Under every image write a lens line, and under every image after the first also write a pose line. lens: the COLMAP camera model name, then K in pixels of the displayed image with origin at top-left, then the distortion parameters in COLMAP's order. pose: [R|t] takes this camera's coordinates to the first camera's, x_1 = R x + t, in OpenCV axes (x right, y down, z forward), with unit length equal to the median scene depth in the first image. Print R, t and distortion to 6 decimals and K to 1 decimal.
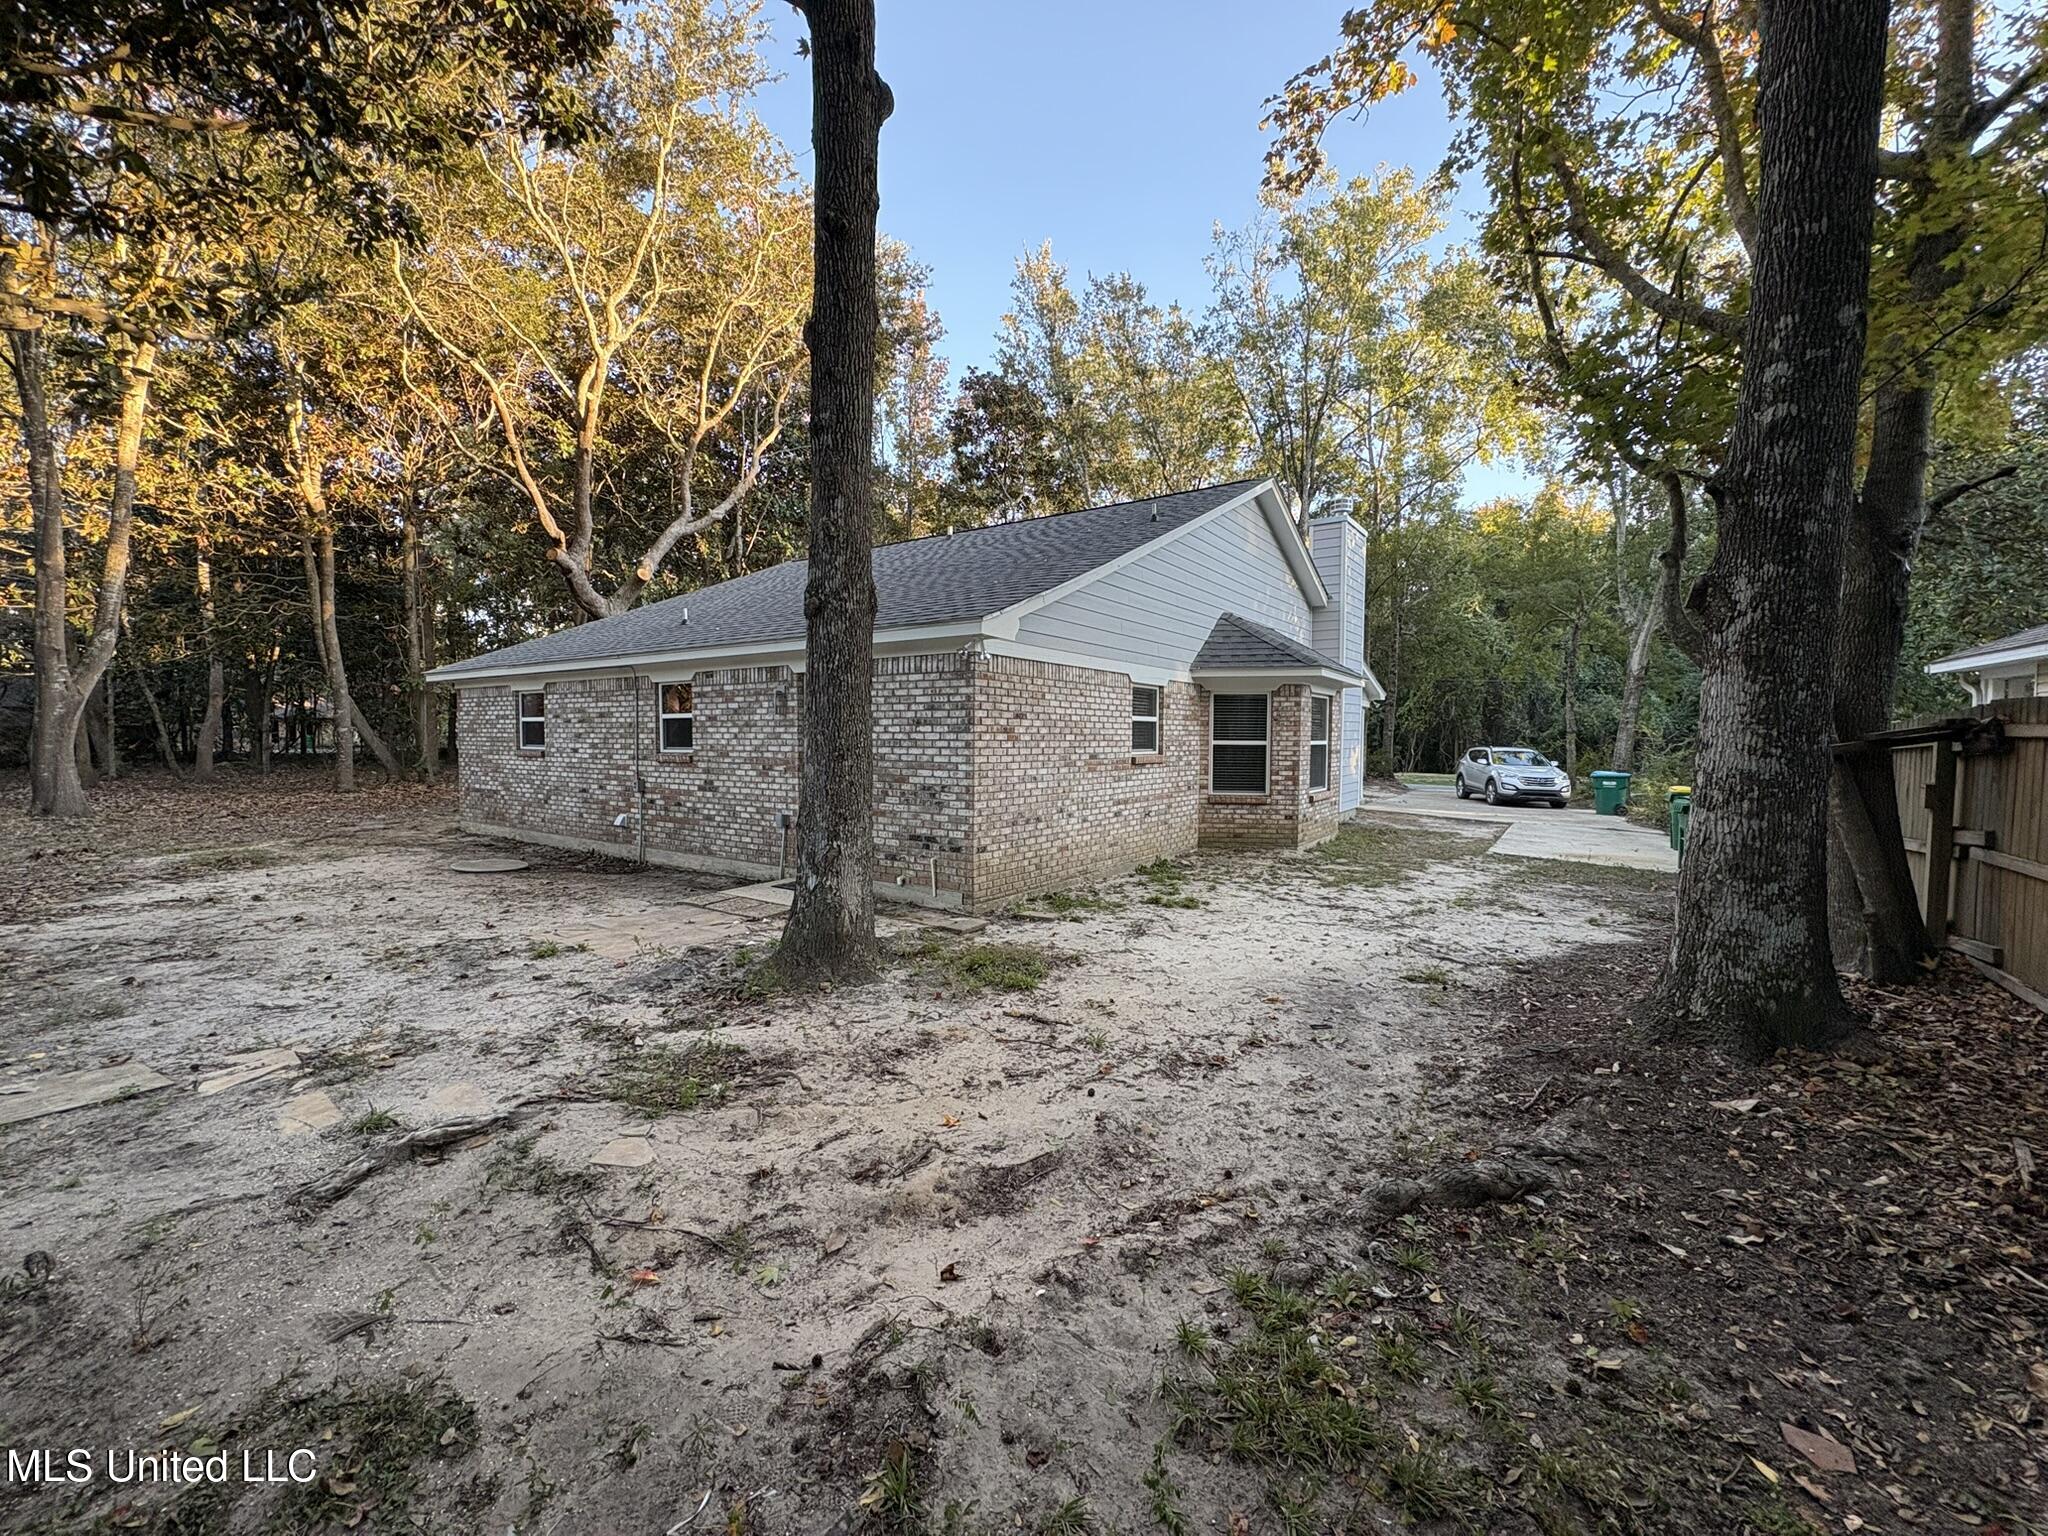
lens RADIAL K [[818.0, 0, 1022.4], [0, 818.0, 766.9], [0, 0, 1]] dist [-0.000421, -0.000117]
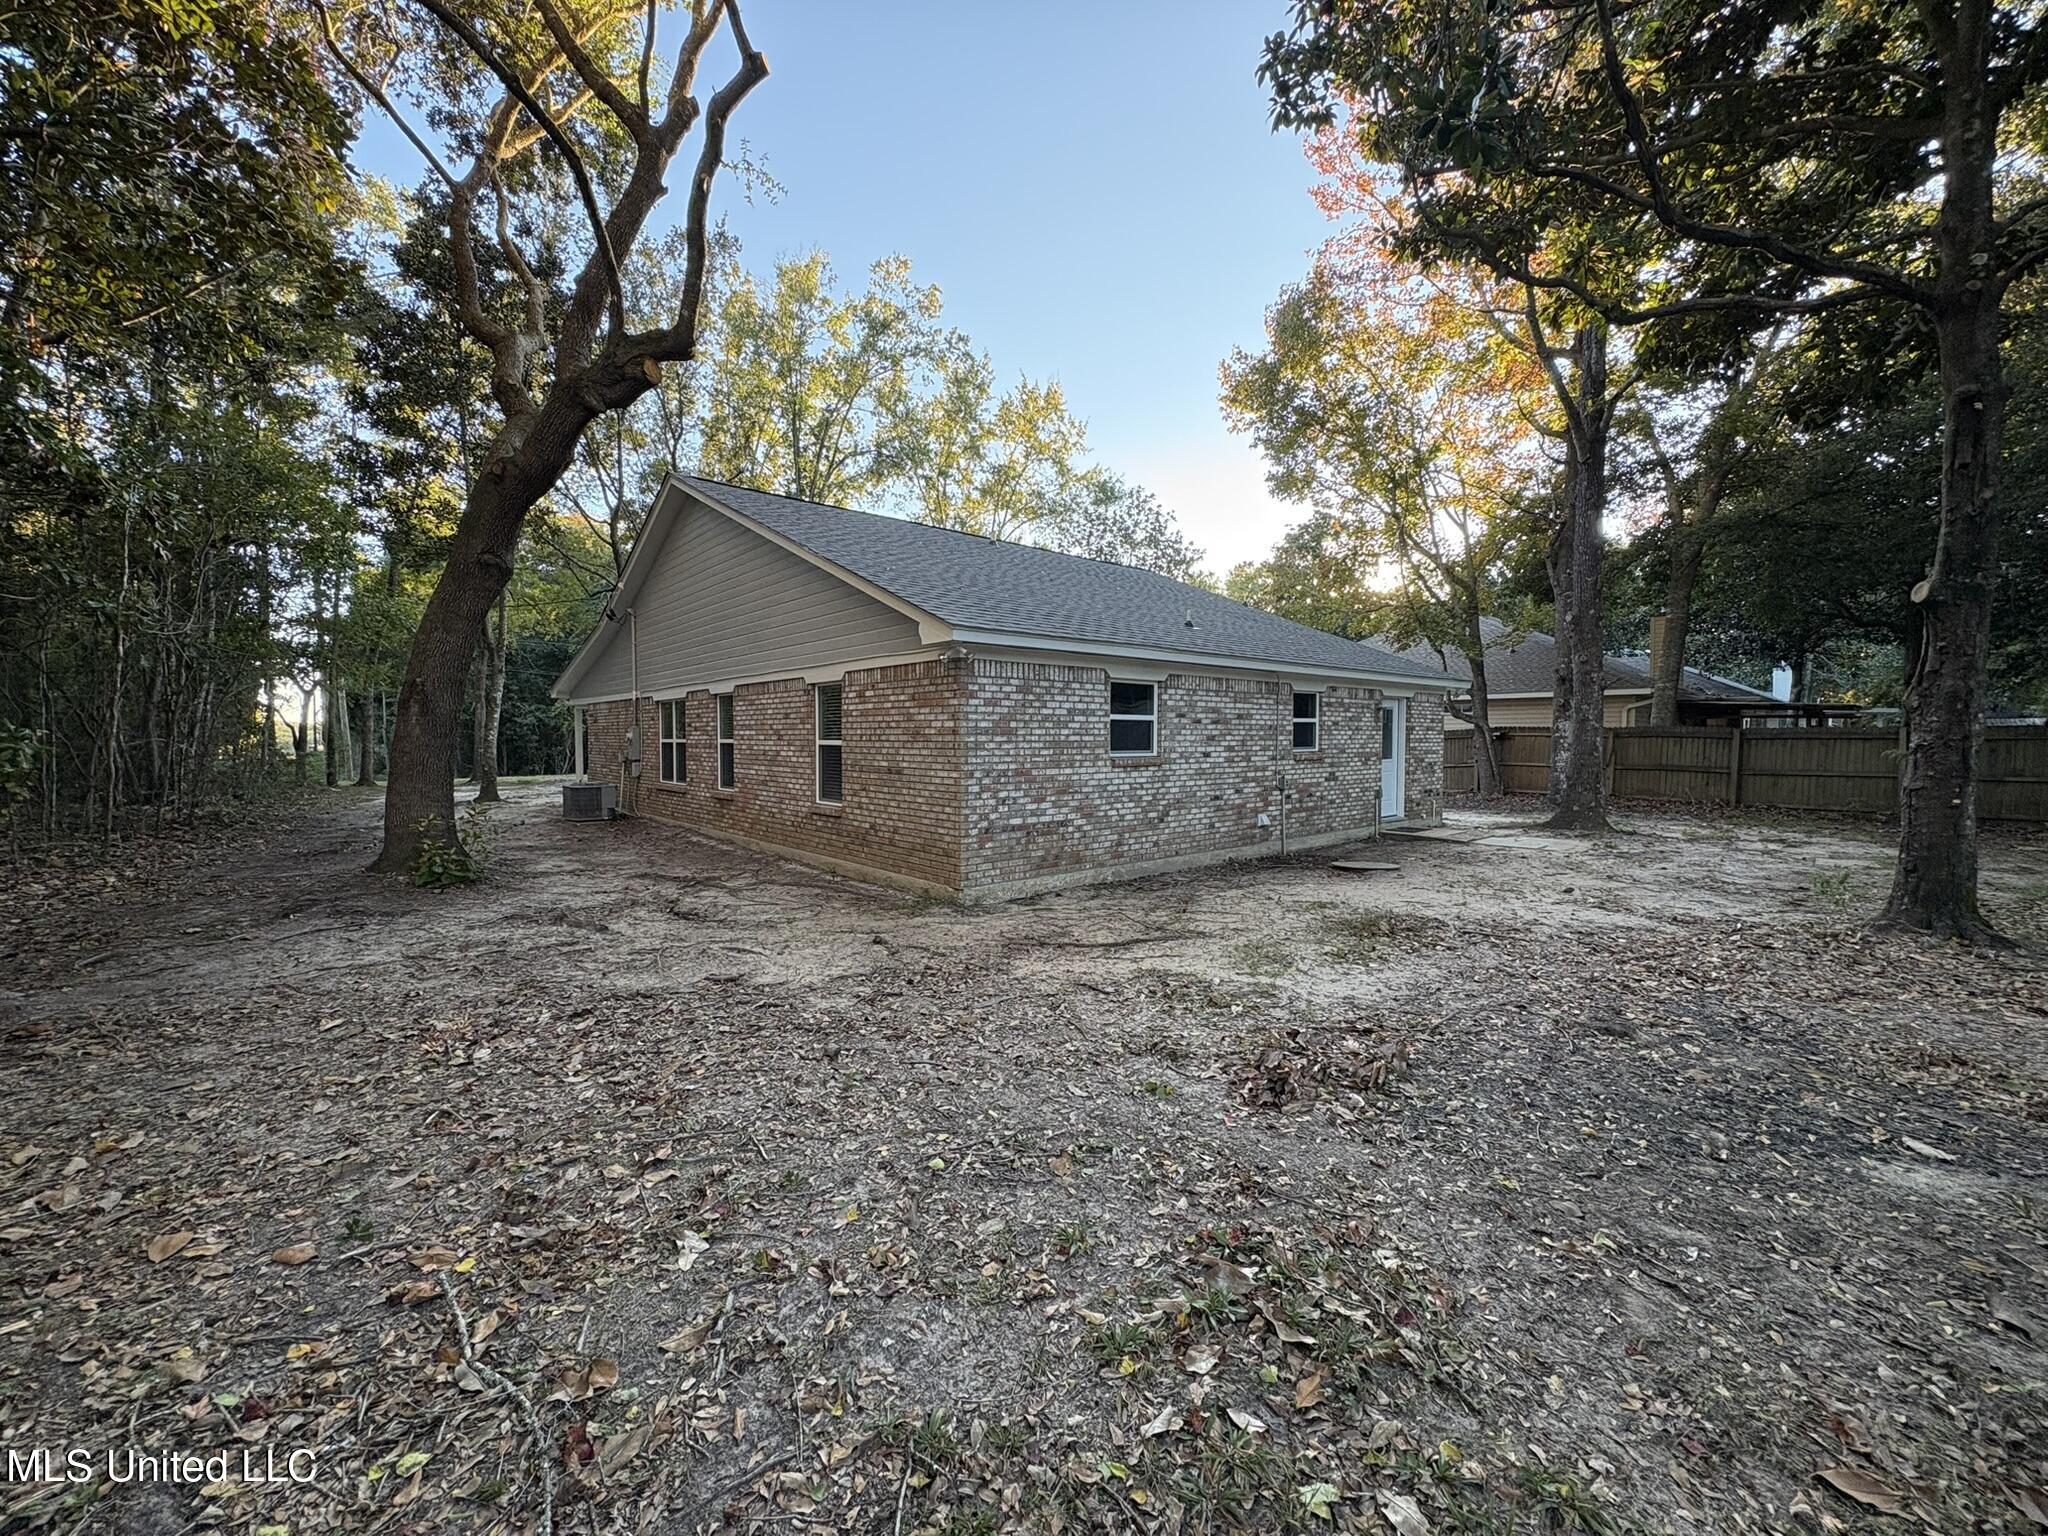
lens RADIAL K [[818.0, 0, 1023.9], [0, 818.0, 777.6], [0, 0, 1]] dist [-0.000421, -0.000117]
pose [[0.246699, -0.051490, 0.967723, -1.559444], [0.040941, 0.998250, 0.042677, -0.044074], [-0.968227, 0.029091, 0.248375, 1.034824]]
